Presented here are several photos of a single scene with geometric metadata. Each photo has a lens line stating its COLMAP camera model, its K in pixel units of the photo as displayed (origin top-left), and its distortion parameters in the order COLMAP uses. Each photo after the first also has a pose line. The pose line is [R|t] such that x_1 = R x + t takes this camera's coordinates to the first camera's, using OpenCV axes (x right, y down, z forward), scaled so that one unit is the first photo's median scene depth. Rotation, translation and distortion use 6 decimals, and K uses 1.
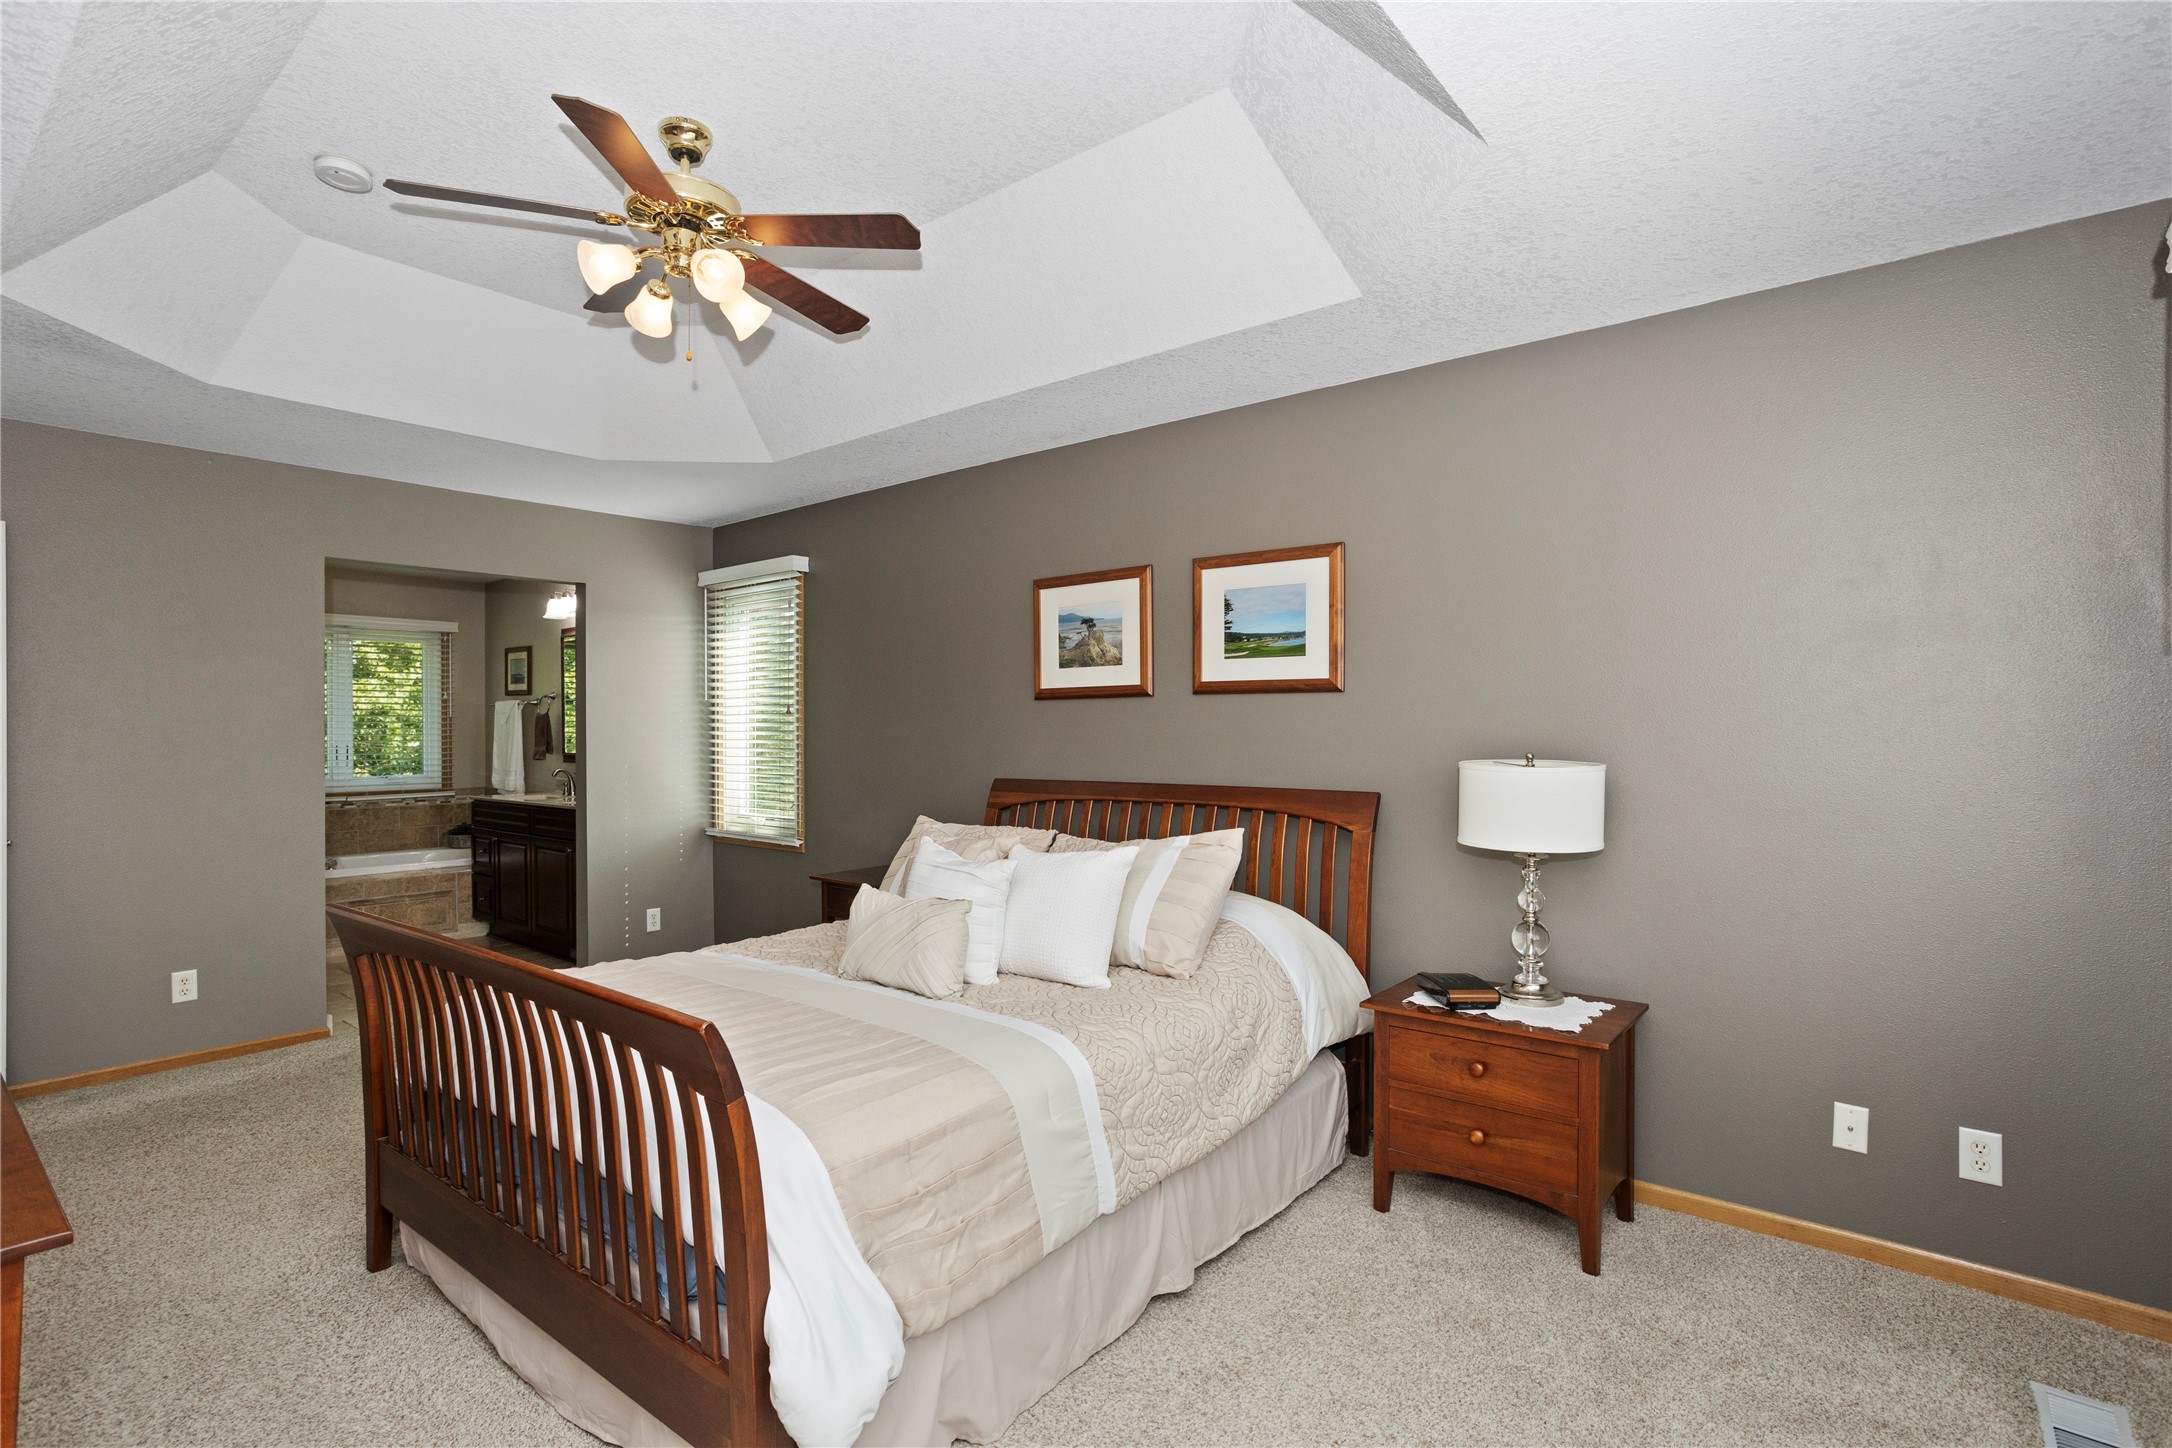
lens RADIAL K [[1055.2, 0, 1079.3], [0, 1055.2, 718.1], [0, 0, 1]] dist [-0.005374, -0.000338]
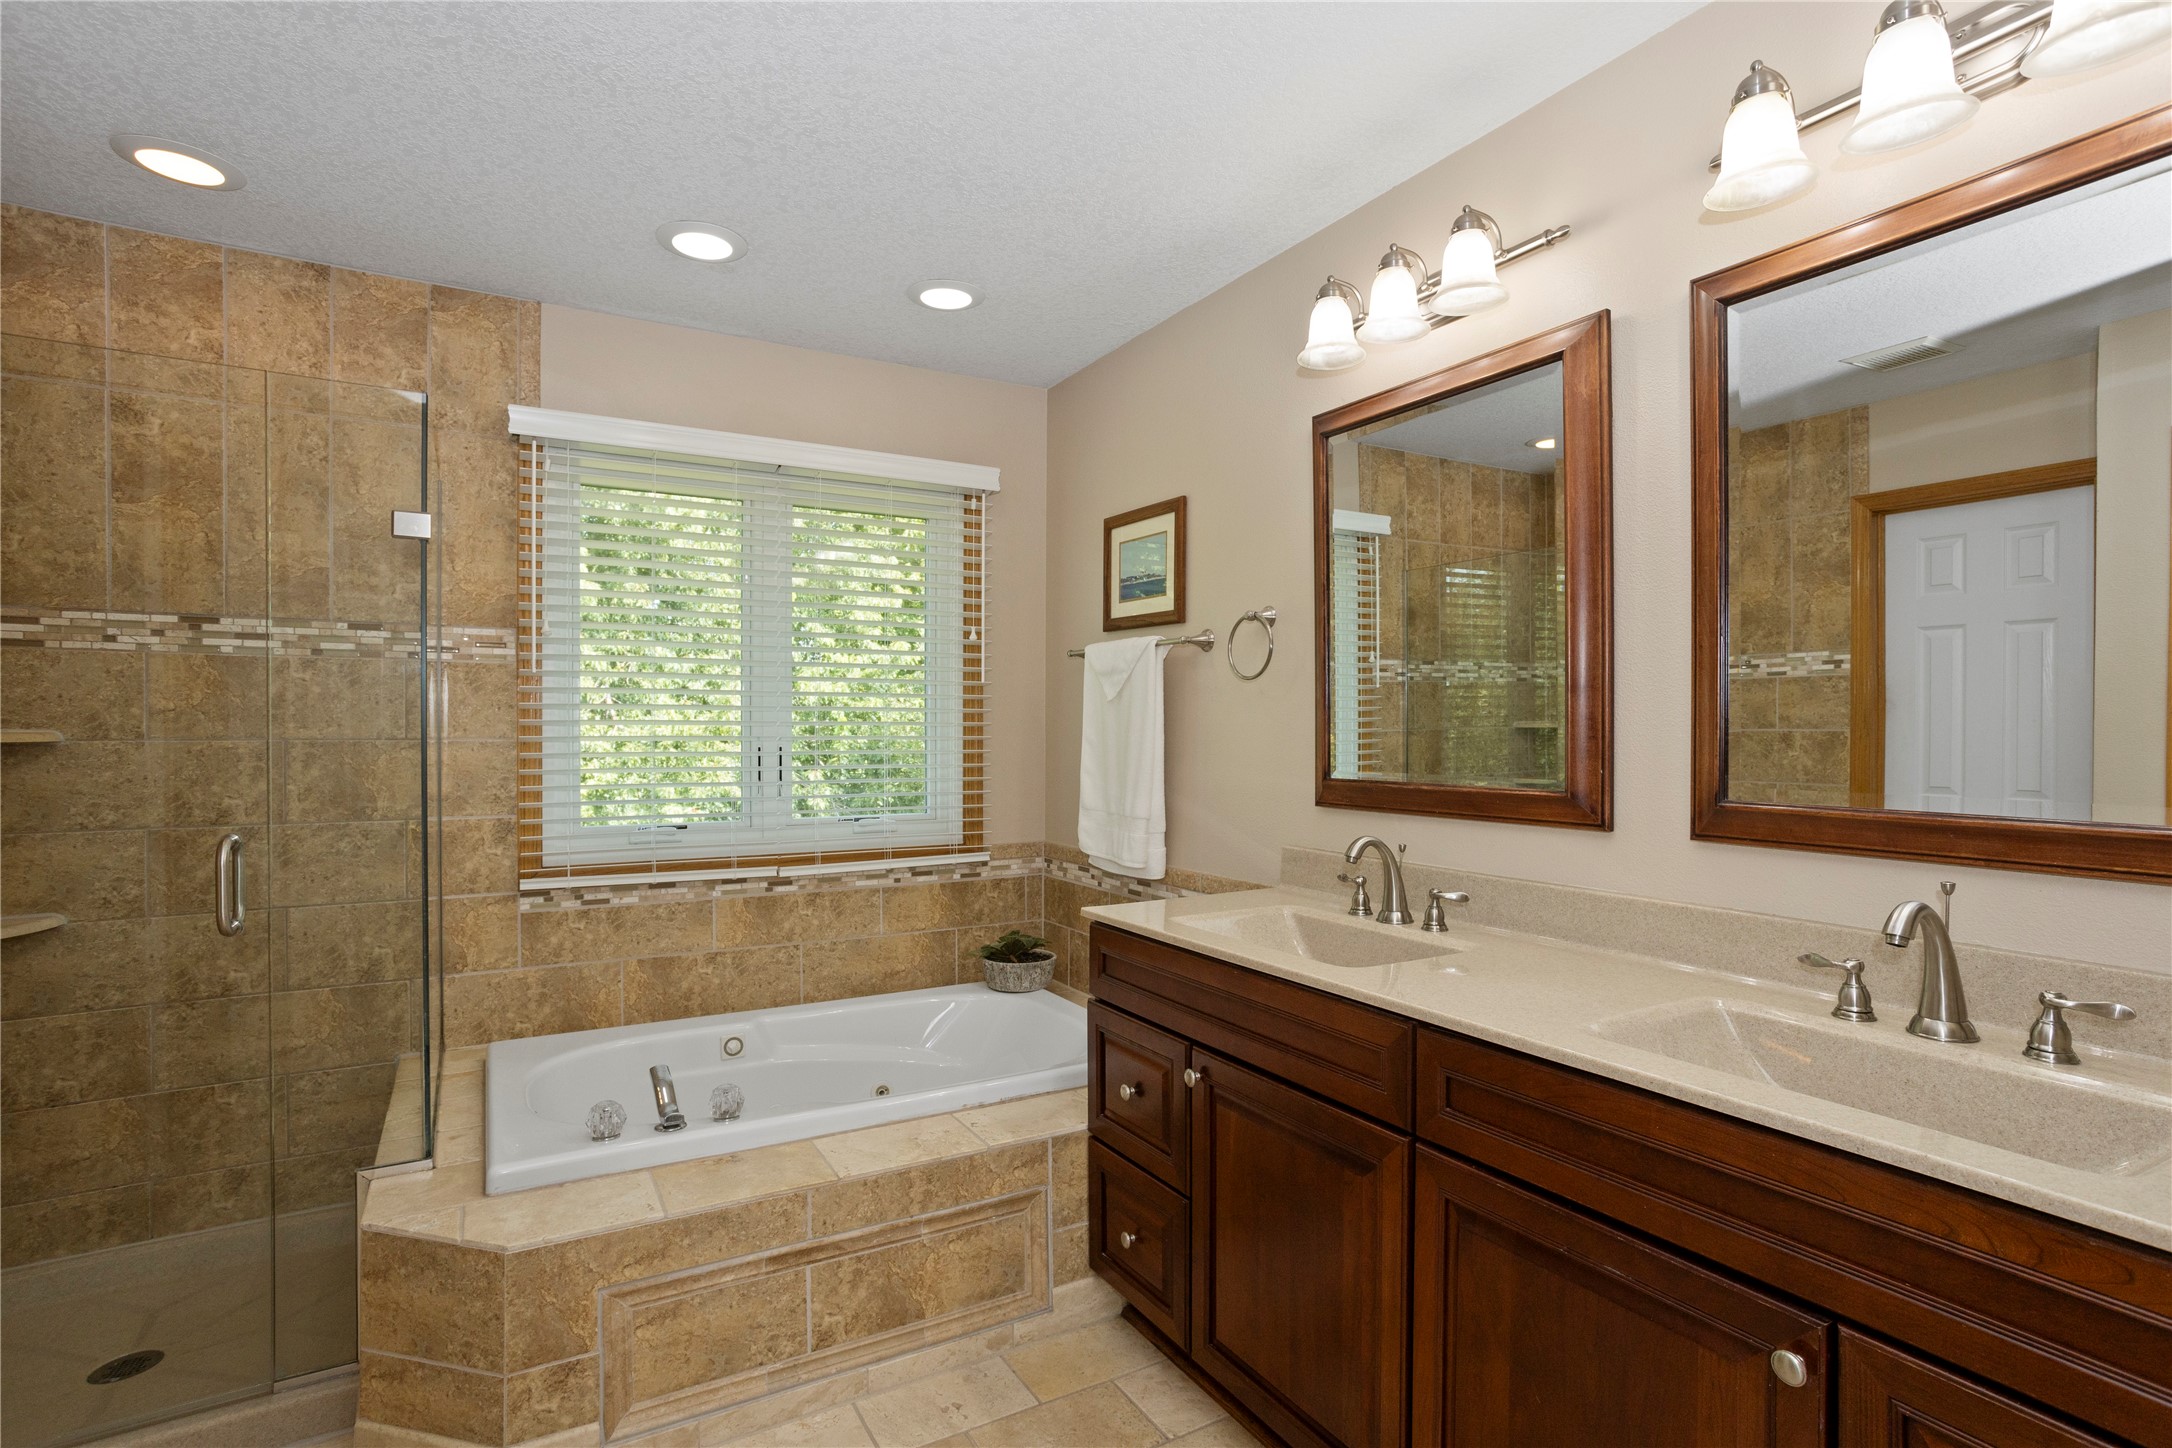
lens RADIAL K [[1055.2, 0, 1086.5], [0, 1055.2, 723.6], [0, 0, 1]] dist [-0.005374, -0.000338]
pose [[0.941889, 0.011126, -0.335740, -0.415805], [-0.007196, 0.999890, 0.012946, 0.009786], [0.335847, -0.009777, 0.941866, 0.610967]]
